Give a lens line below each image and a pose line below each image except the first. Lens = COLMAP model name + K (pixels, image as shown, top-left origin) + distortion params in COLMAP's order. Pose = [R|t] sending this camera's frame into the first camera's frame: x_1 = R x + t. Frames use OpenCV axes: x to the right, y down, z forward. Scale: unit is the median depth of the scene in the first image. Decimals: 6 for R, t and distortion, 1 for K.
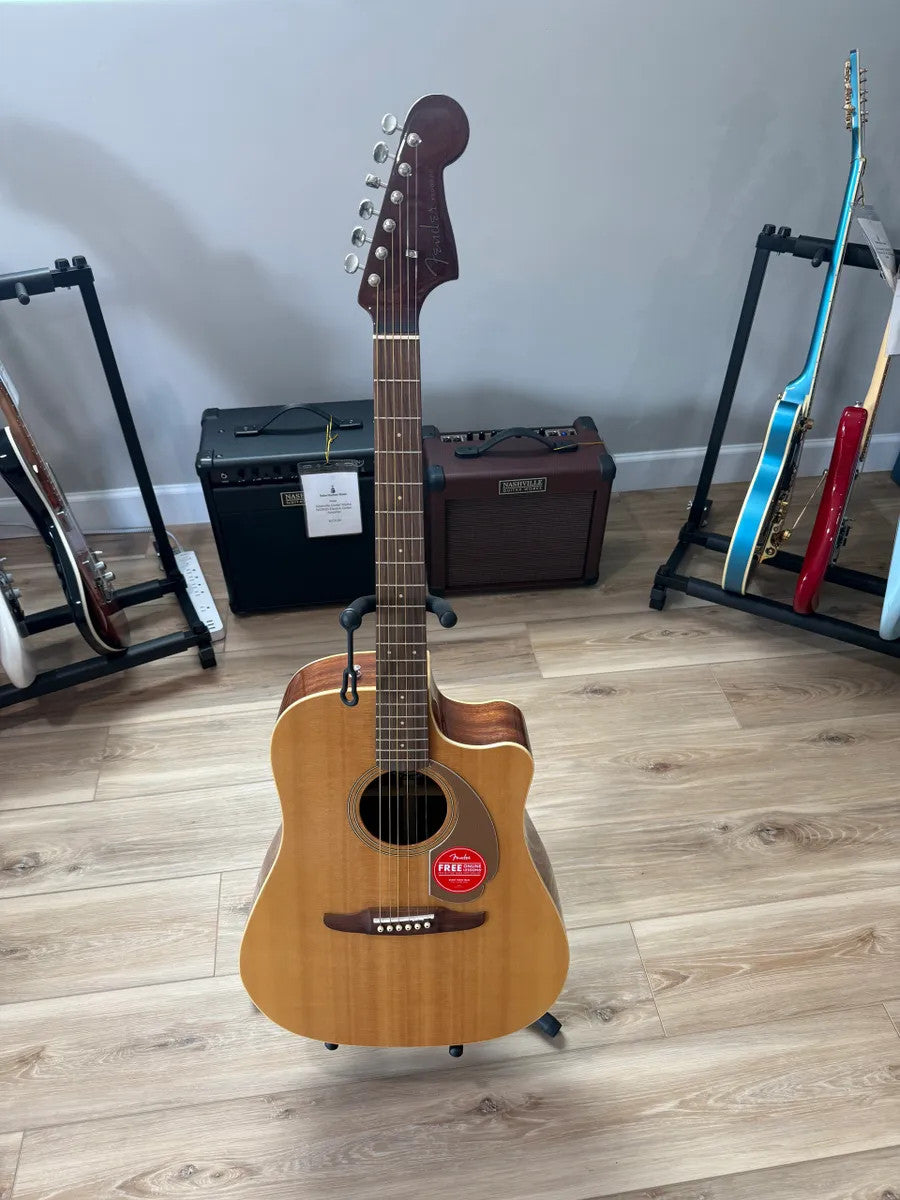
lens RADIAL K [[869.3, 0, 456.9], [0, 869.3, 595.0], [0, 0, 1]] dist [-0.001193, -0.012697]
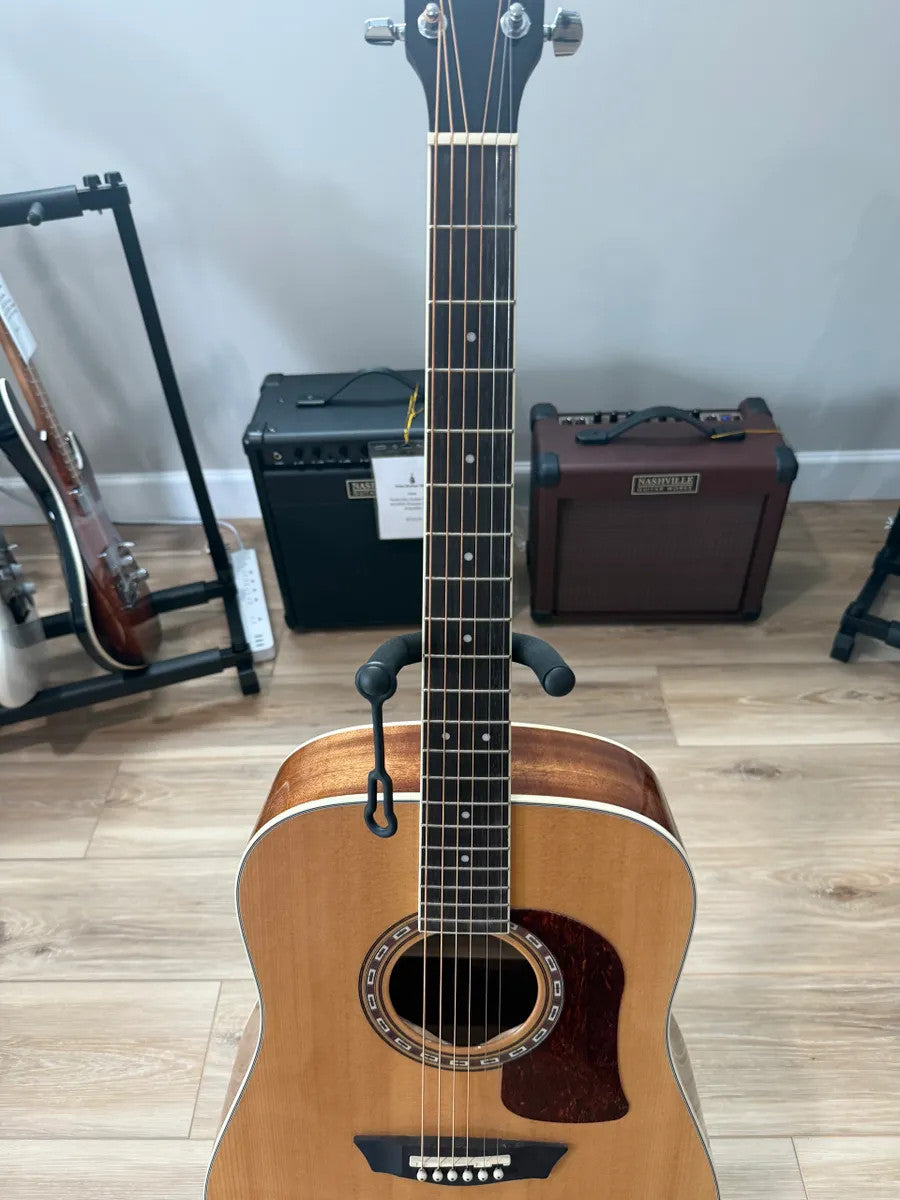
lens RADIAL K [[869.3, 0, 448.6], [0, 869.3, 602.5], [0, 0, 1]] dist [-0.001193, -0.012697]
pose [[0.986656, 0.061569, -0.150732, 0.011815], [-0.061995, 0.998075, 0.001881, -0.016041], [0.150557, 0.007489, 0.988573, 0.257924]]
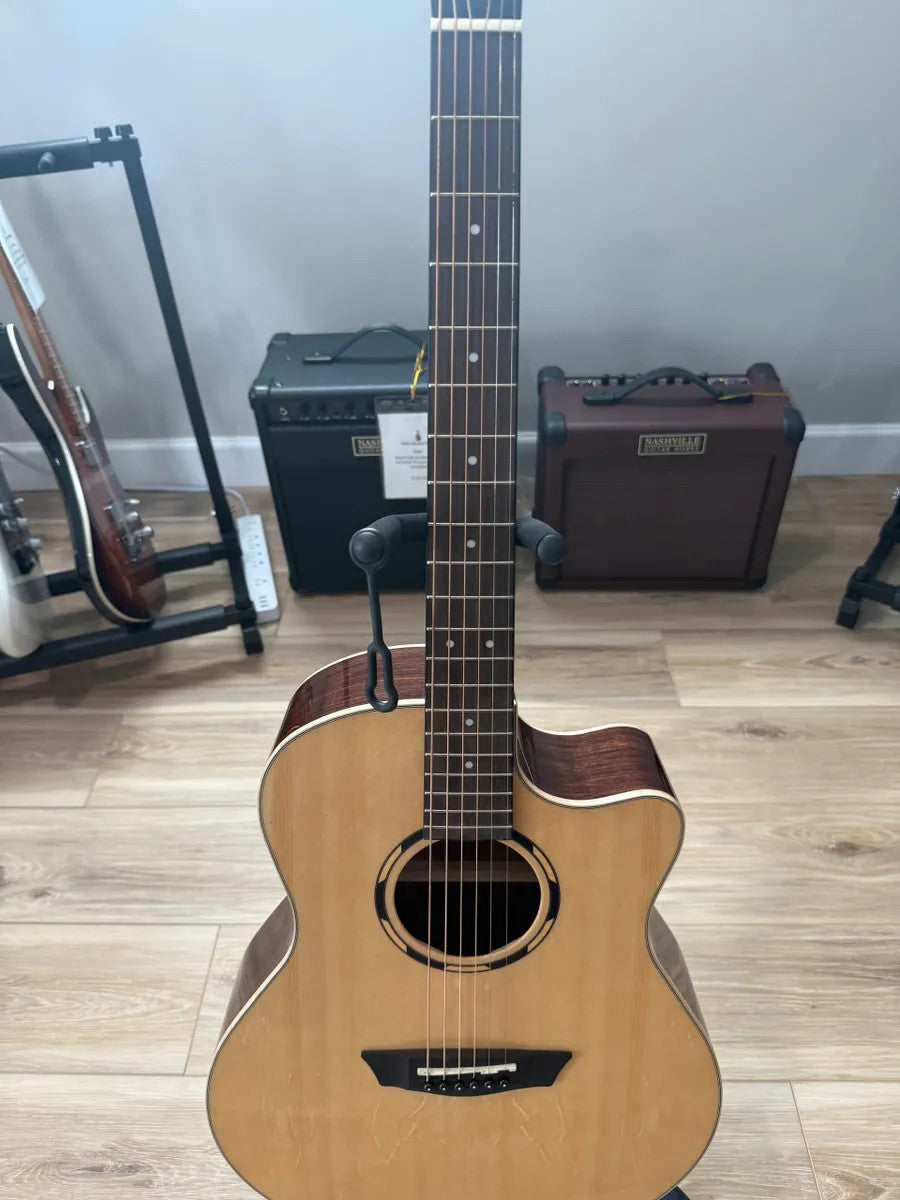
lens RADIAL K [[869.3, 0, 451.5], [0, 869.3, 605.8], [0, 0, 1]] dist [-0.001193, -0.012697]
pose [[0.984906, 0.073831, -0.156556, 0.018095], [-0.075014, 0.997181, -0.001650, 0.029891], [0.155992, 0.013369, 0.987668, 0.260365]]
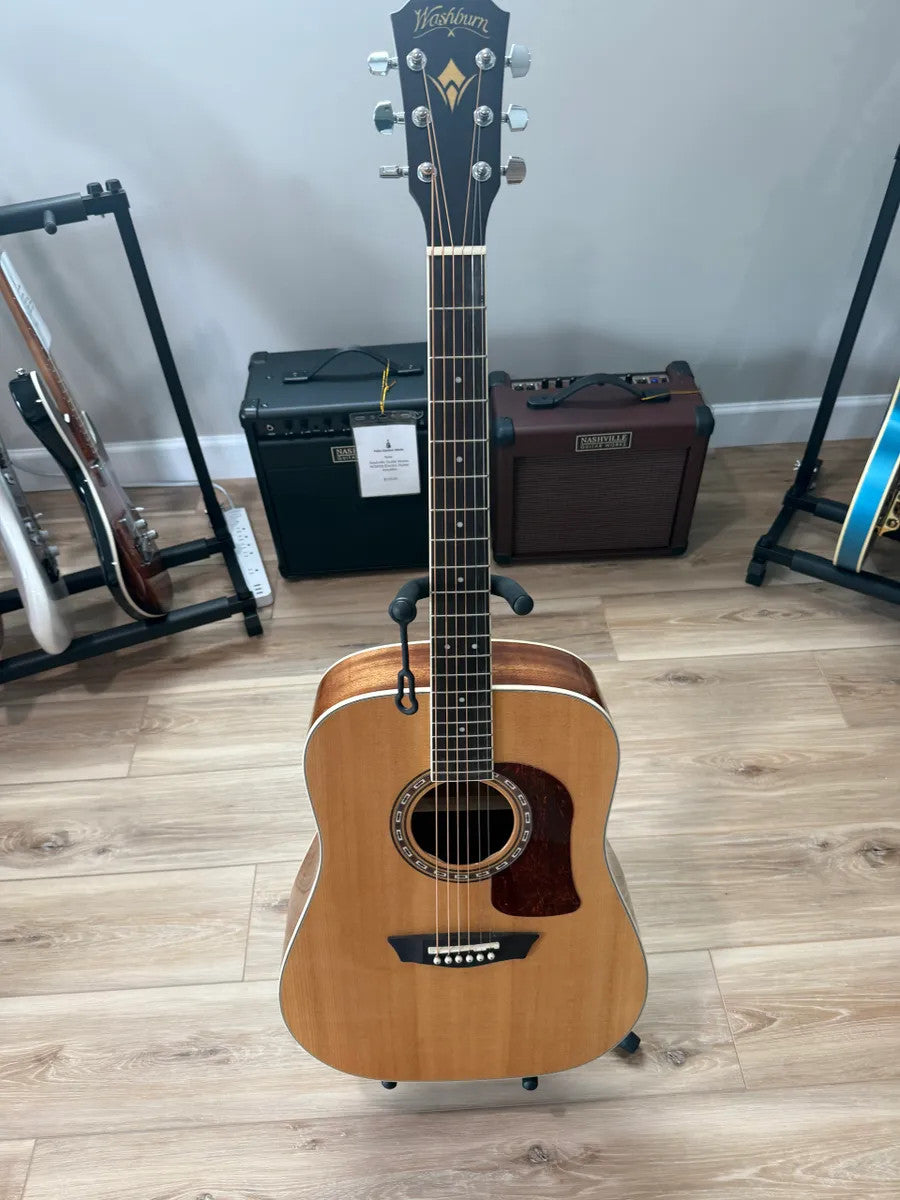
lens RADIAL K [[869.3, 0, 446.9], [0, 869.3, 603.0], [0, 0, 1]] dist [-0.001193, -0.012697]
pose [[0.994631, 0.030060, -0.099024, 0.010840], [-0.023321, 0.997377, 0.068518, -0.021646], [0.100824, -0.065841, 0.992723, 0.111616]]
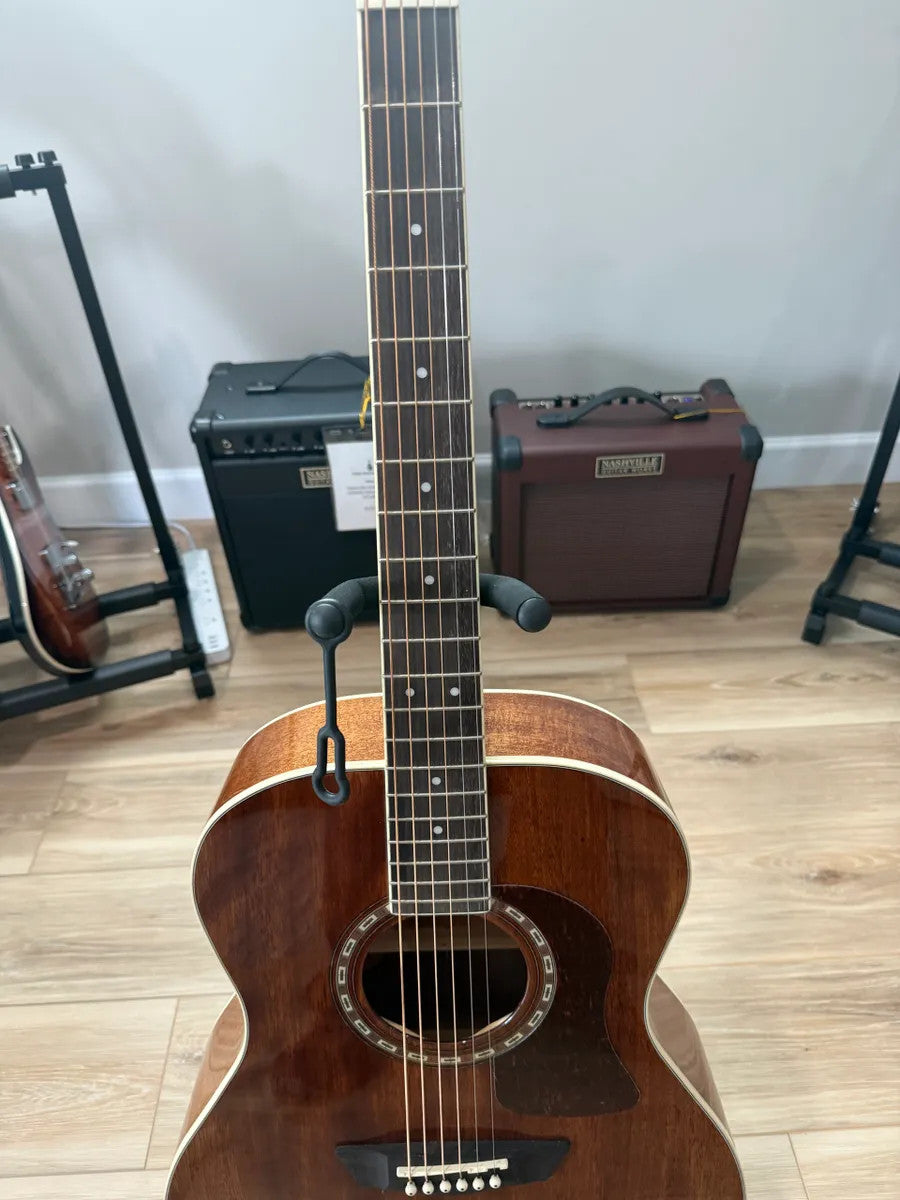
lens RADIAL K [[869.3, 0, 446.0], [0, 869.3, 602.8], [0, 0, 1]] dist [-0.001193, -0.012697]
pose [[0.993236, 0.030313, -0.112082, 0.008779], [-0.032911, 0.999229, -0.021406, 0.010217], [0.111347, 0.024950, 0.993468, 0.289226]]
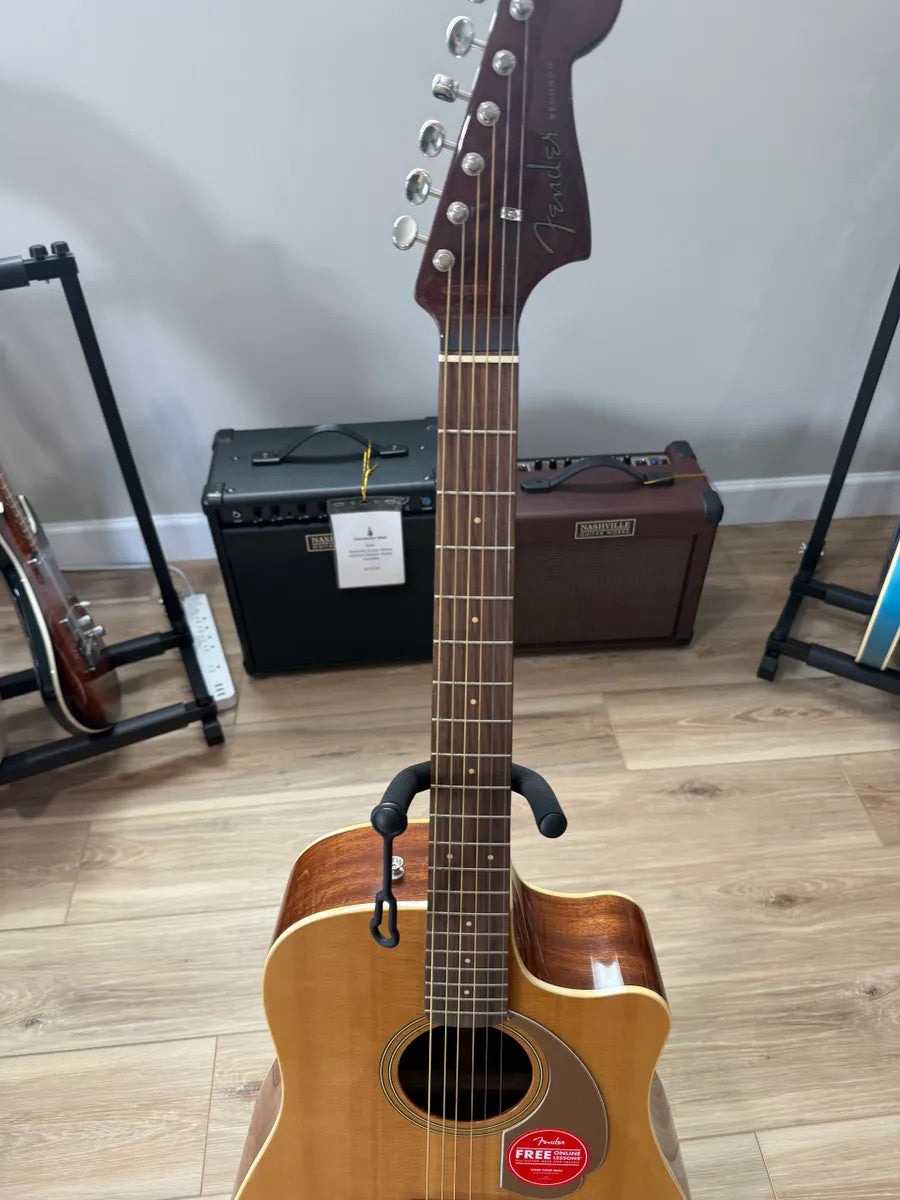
lens RADIAL K [[869.3, 0, 456.6], [0, 869.3, 592.0], [0, 0, 1]] dist [-0.001193, -0.012697]
pose [[0.998905, 0.018062, -0.043151, -0.028713], [-0.018105, 0.999836, -0.000605, -0.070870], [0.043133, 0.001386, 0.999068, 0.210950]]
